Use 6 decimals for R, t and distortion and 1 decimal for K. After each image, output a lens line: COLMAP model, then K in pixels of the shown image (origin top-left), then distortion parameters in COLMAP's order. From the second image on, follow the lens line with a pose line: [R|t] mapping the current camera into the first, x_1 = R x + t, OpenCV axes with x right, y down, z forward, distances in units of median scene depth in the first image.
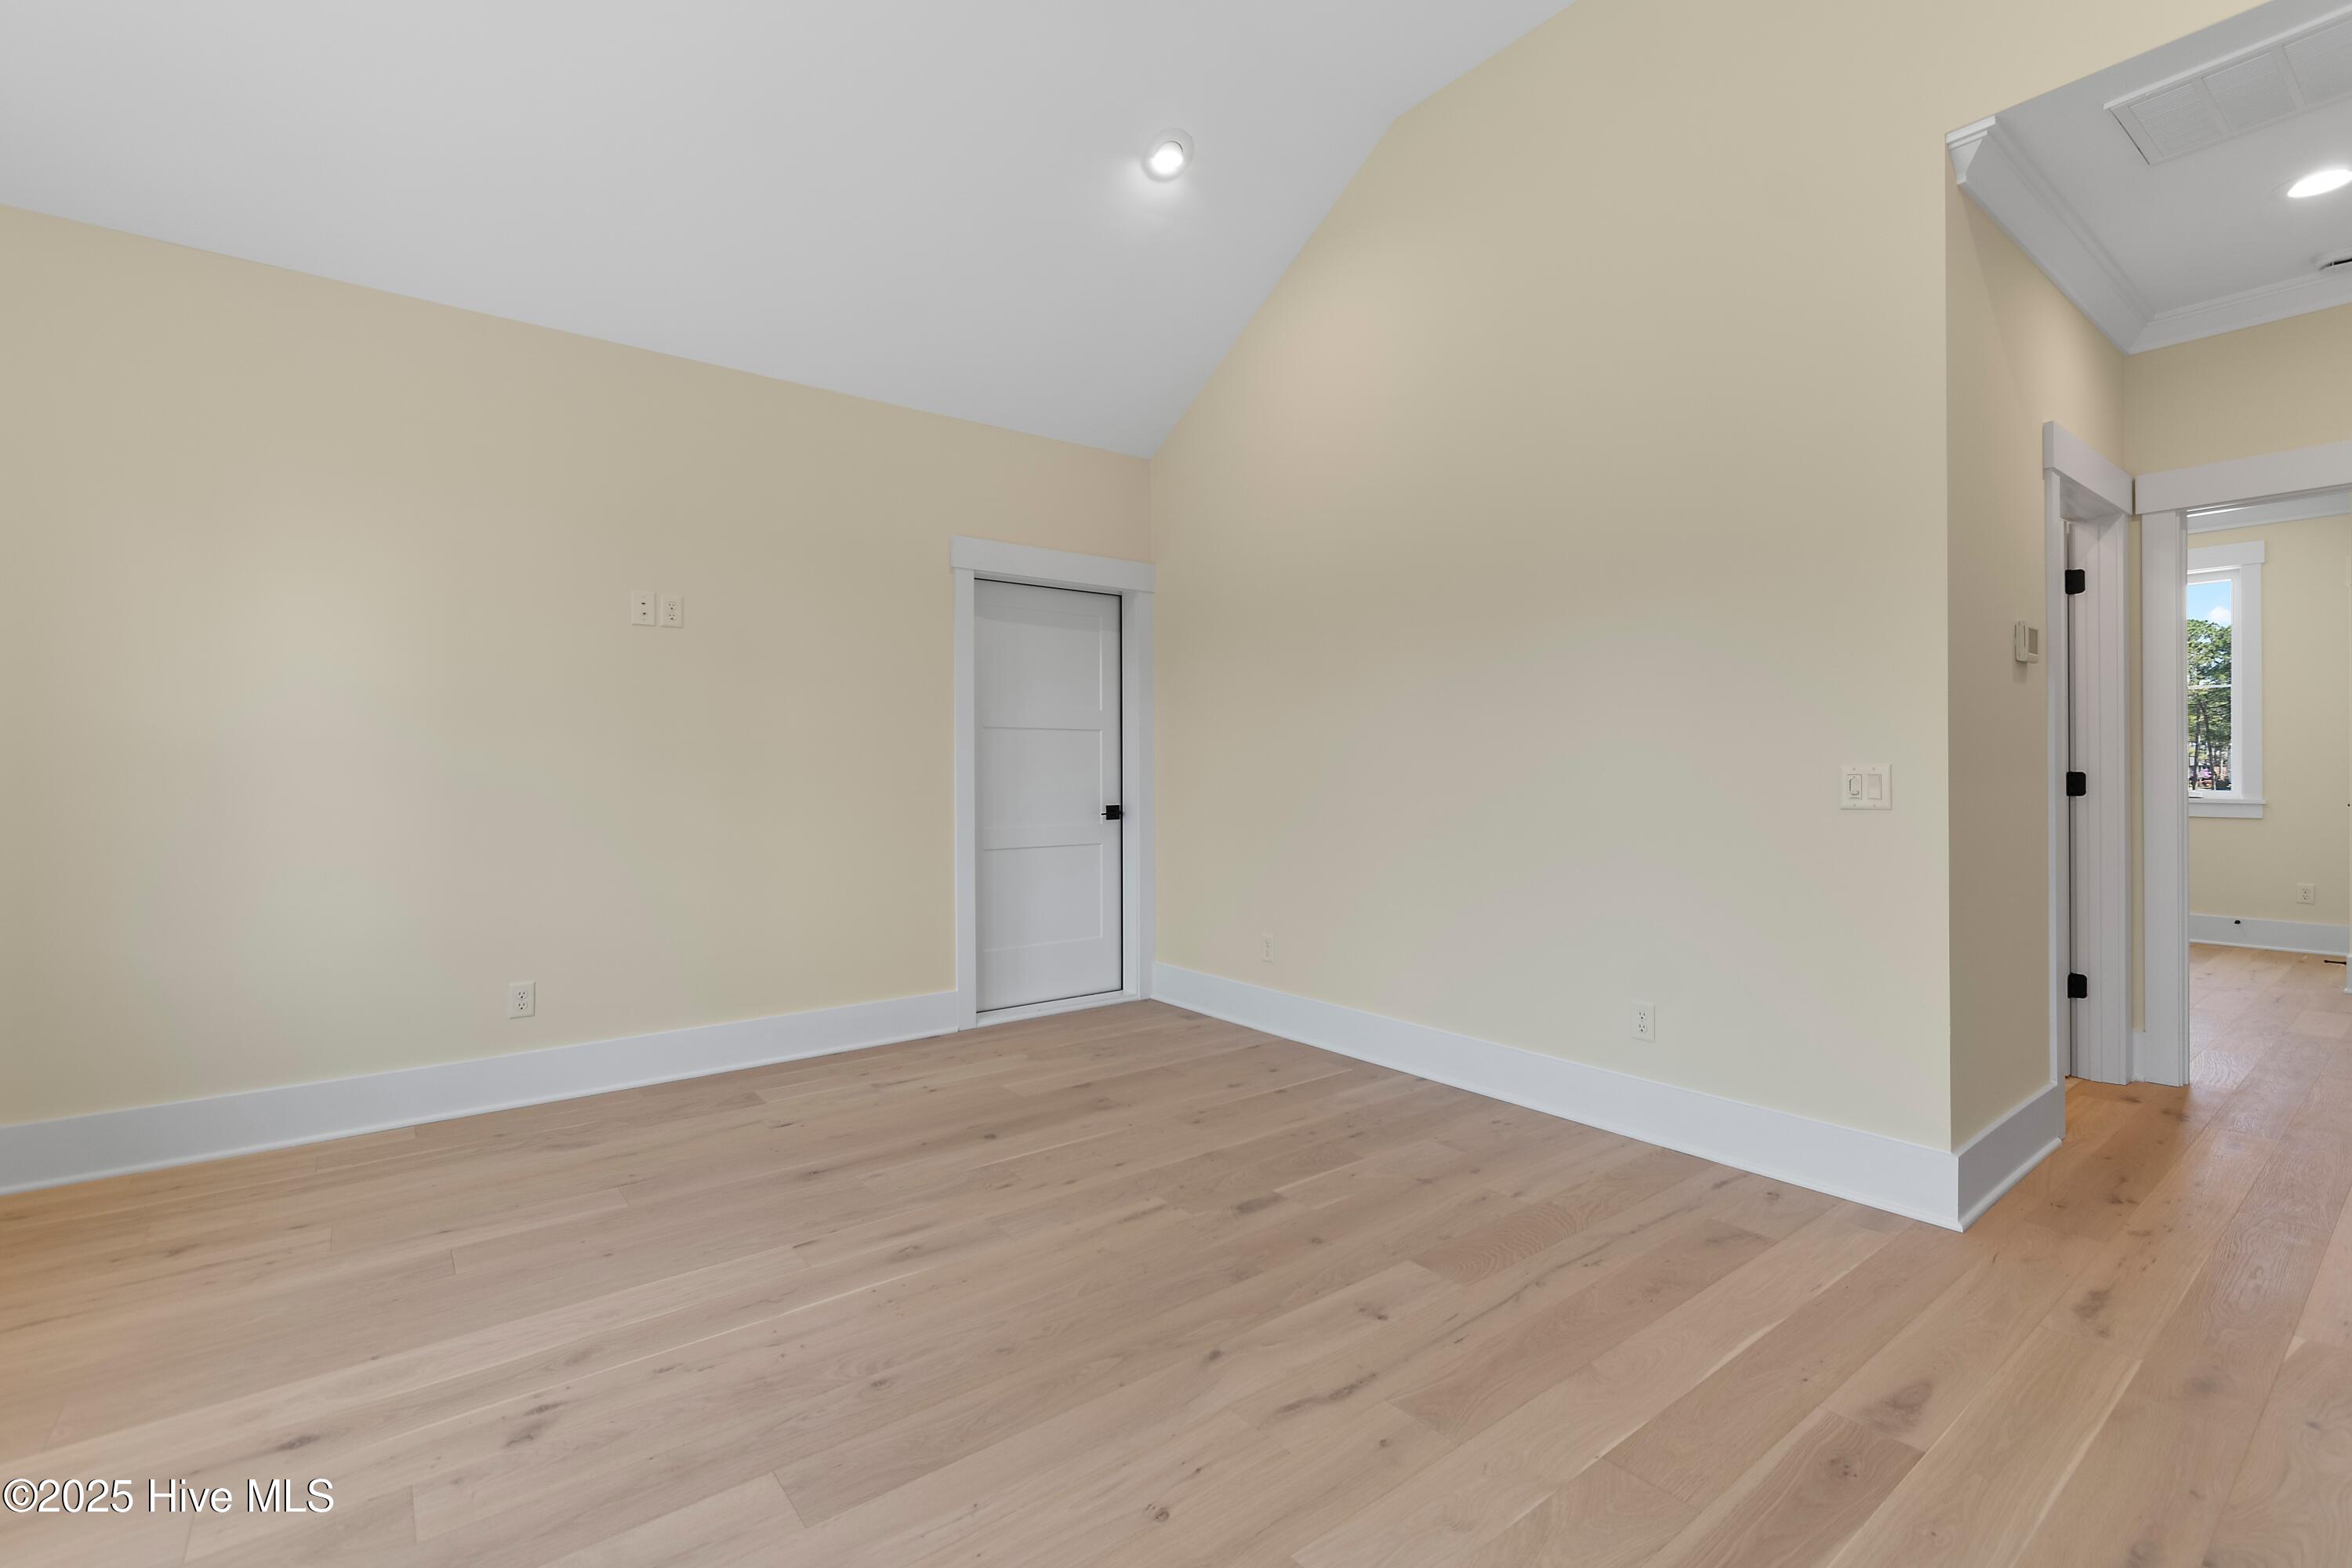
lens RADIAL K [[1044.3, 0, 1174.3], [0, 1044.3, 762.7], [0, 0, 1]] dist [0.000625, -0.000842]
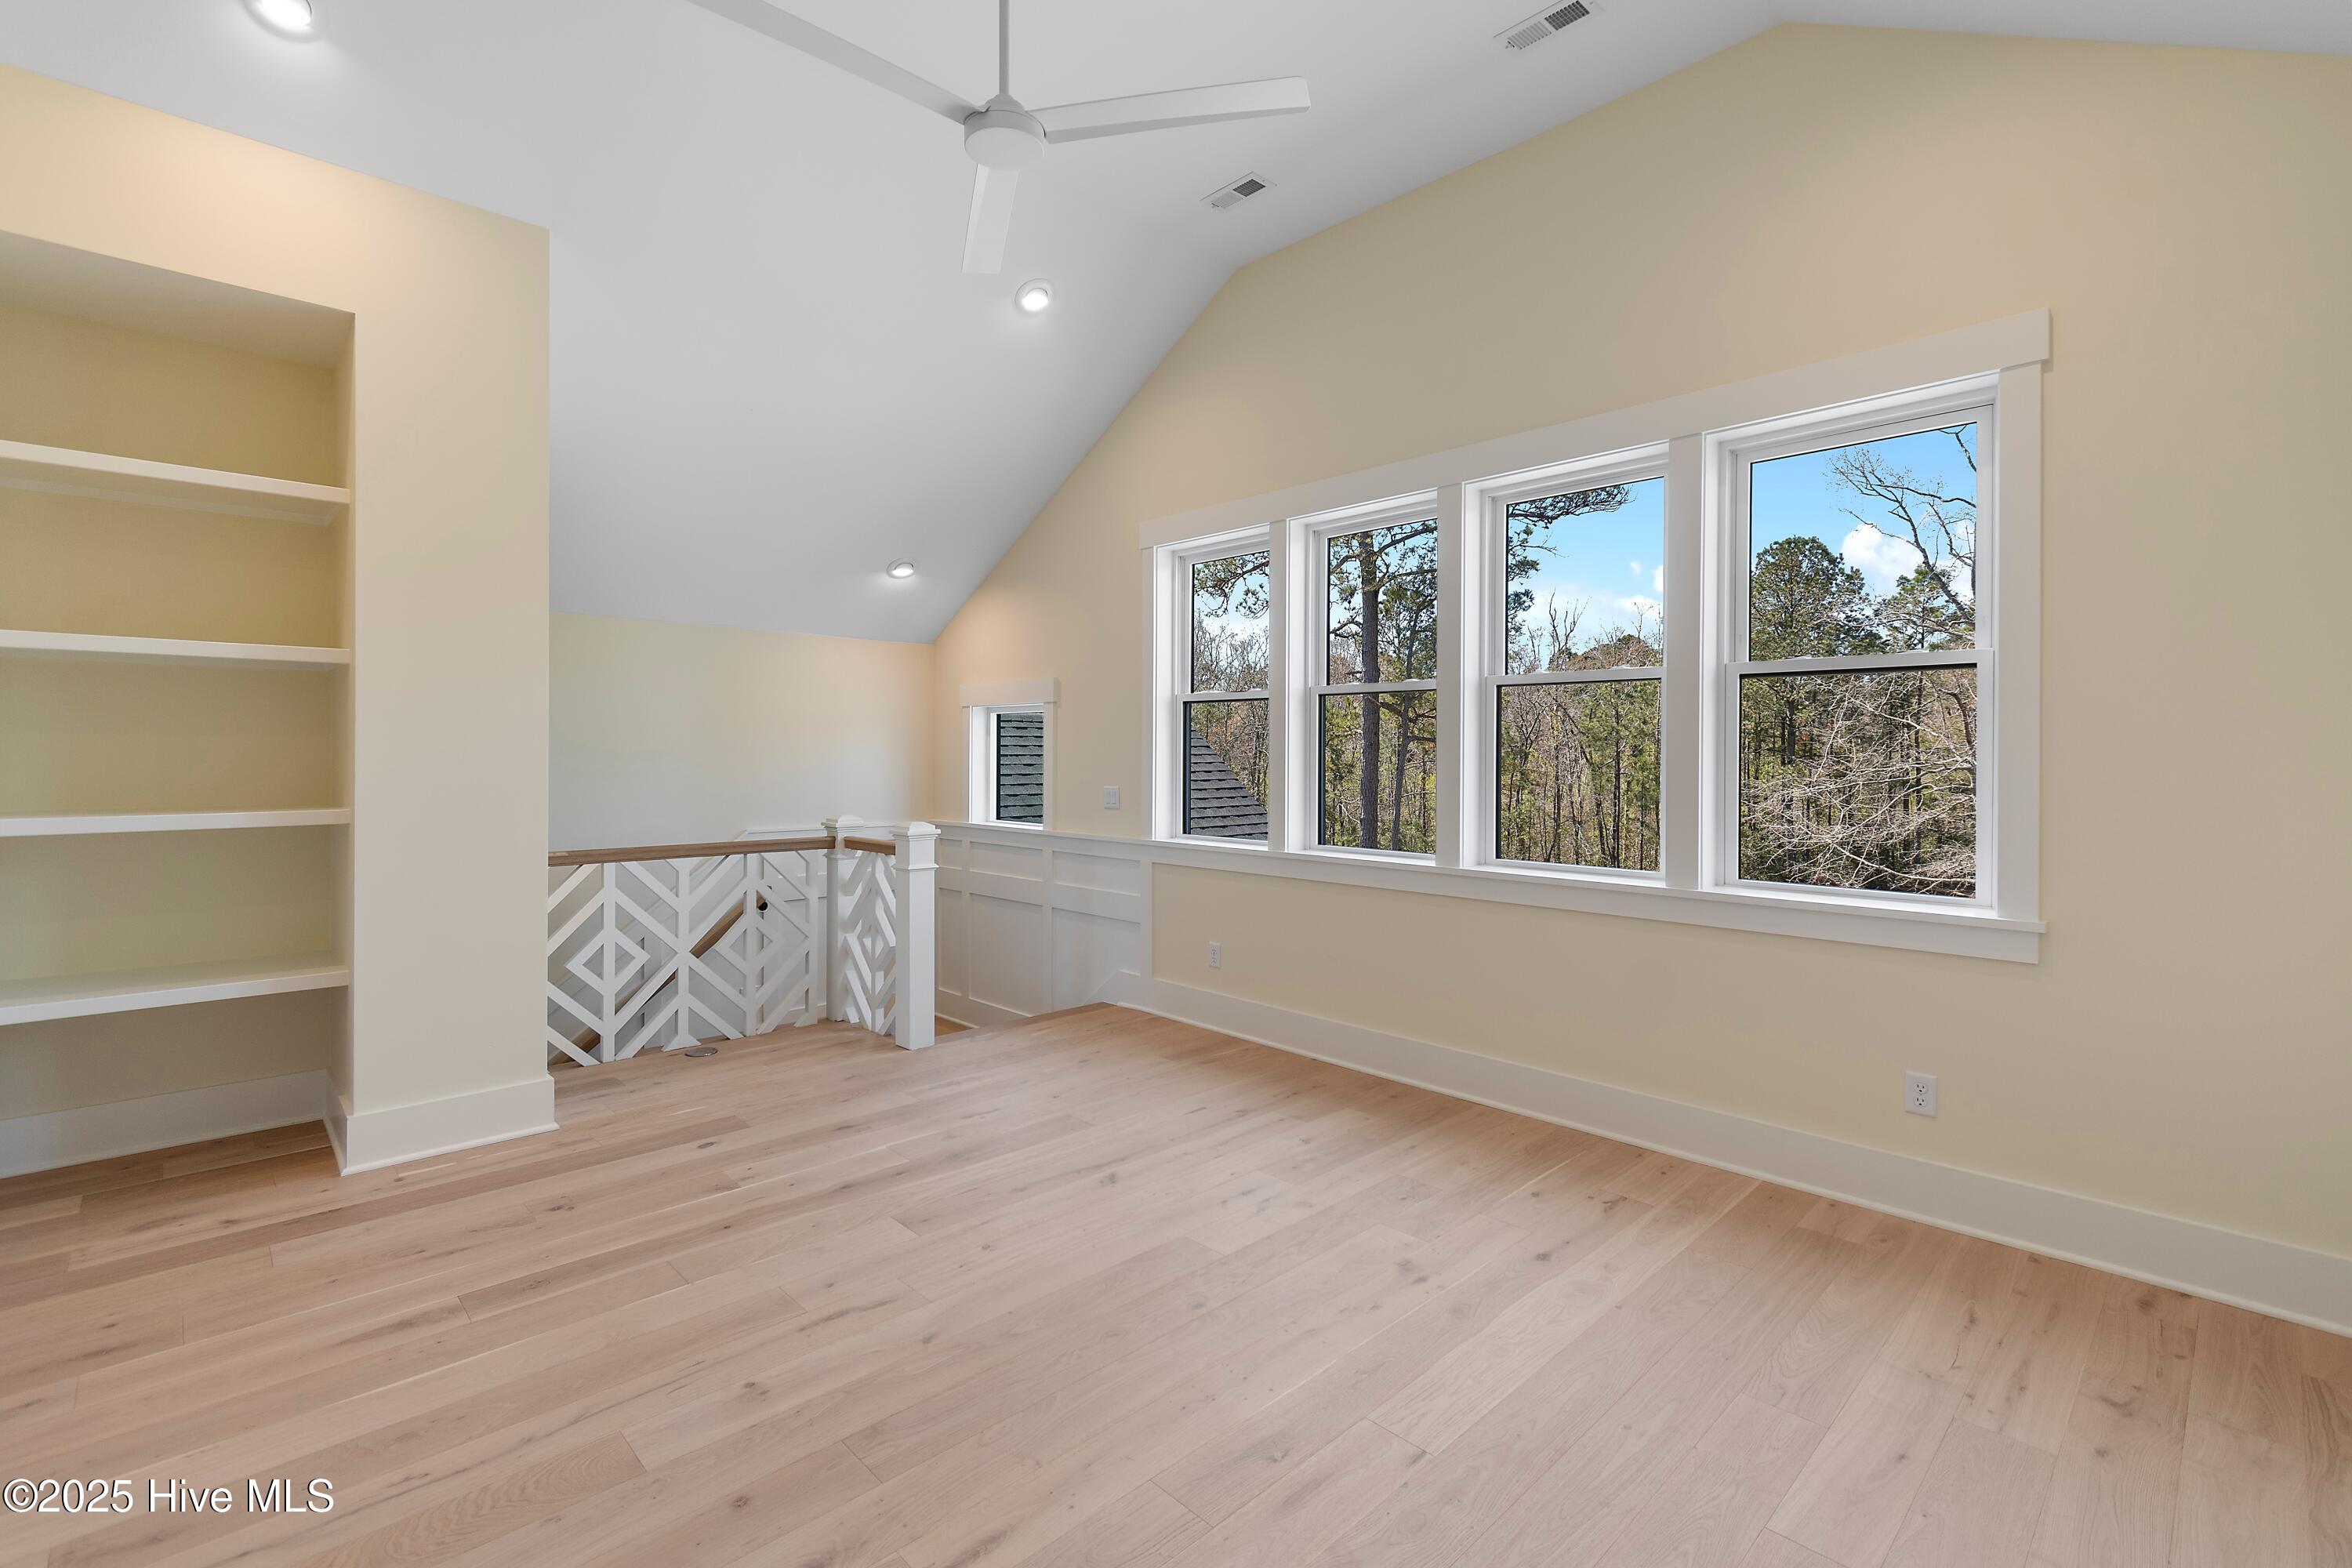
lens RADIAL K [[1044.3, 0, 1174.3], [0, 1044.3, 762.7], [0, 0, 1]] dist [0.000625, -0.000842]
pose [[-0.994245, 0.000294, -0.107129, -0.081695], [-0.000105, 0.999993, 0.003713, -0.061744], [0.107129, 0.003703, -0.994238, 1.638880]]
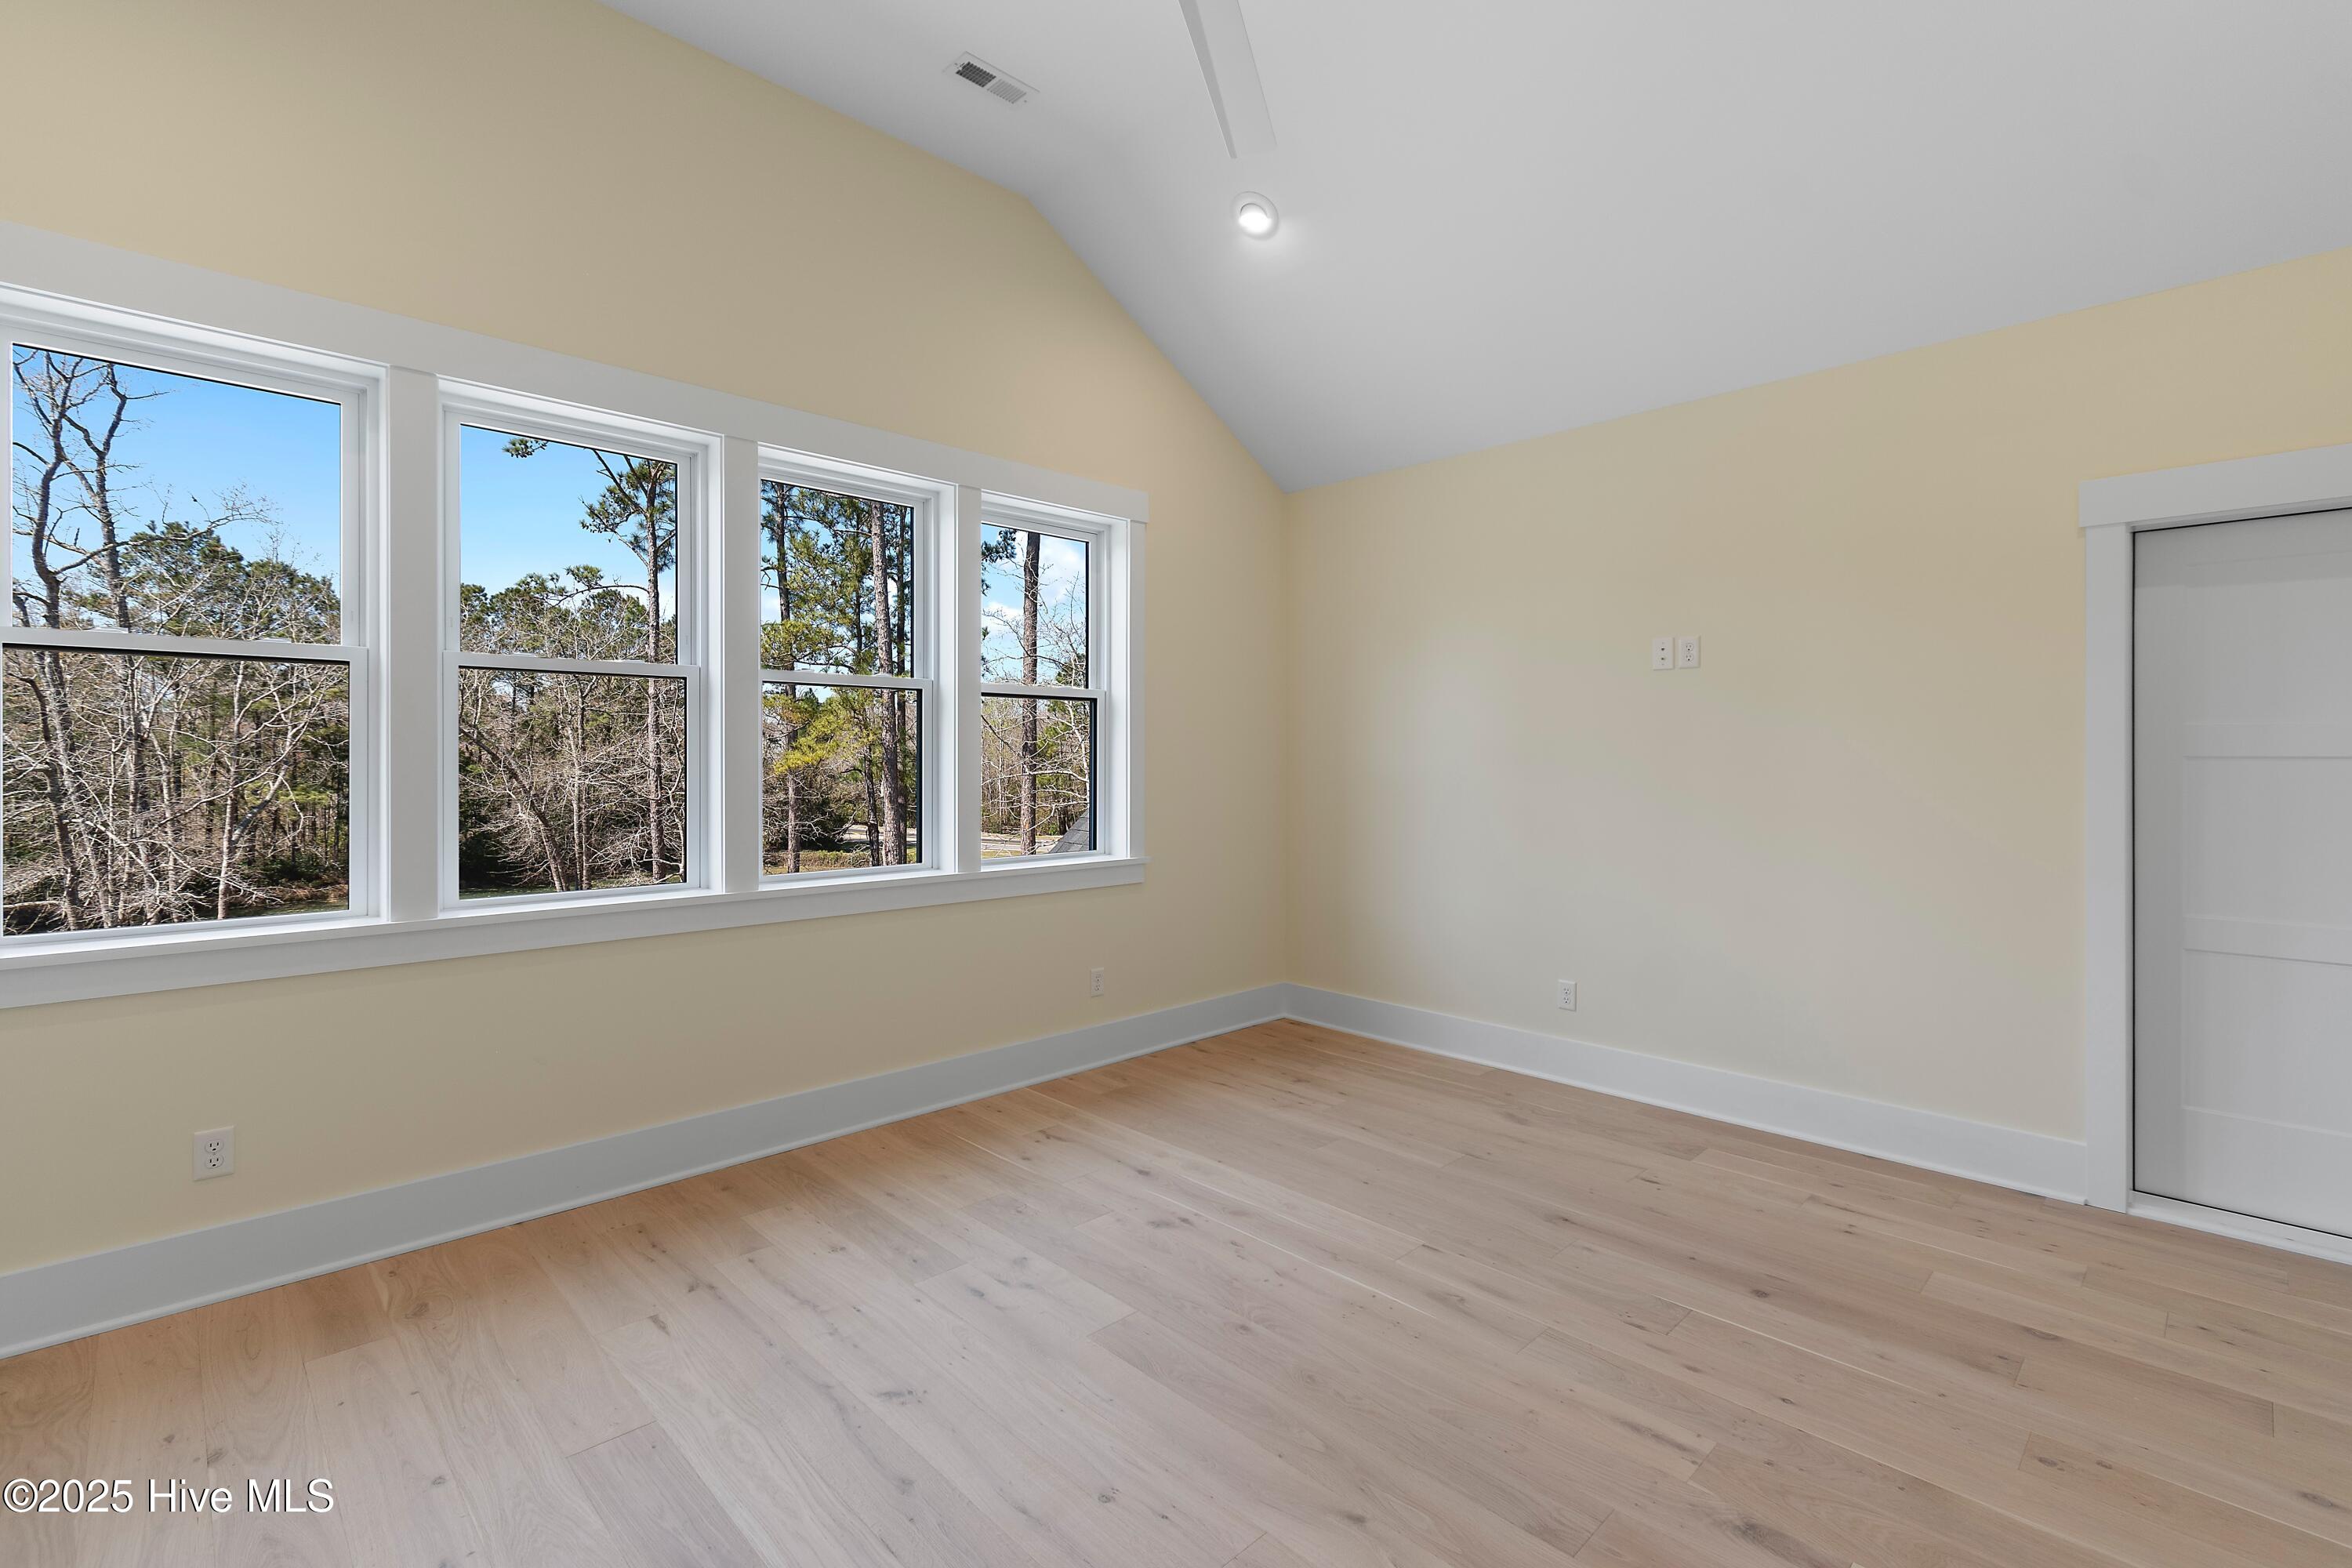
lens RADIAL K [[1044.3, 0, 1174.3], [0, 1044.3, 762.7], [0, 0, 1]] dist [0.000625, -0.000842]
pose [[0.109779, 0.010411, -0.993901, 0.683676], [0.004526, 0.999930, 0.010974, -0.073477], [0.993946, -0.005703, 0.109725, 0.559804]]
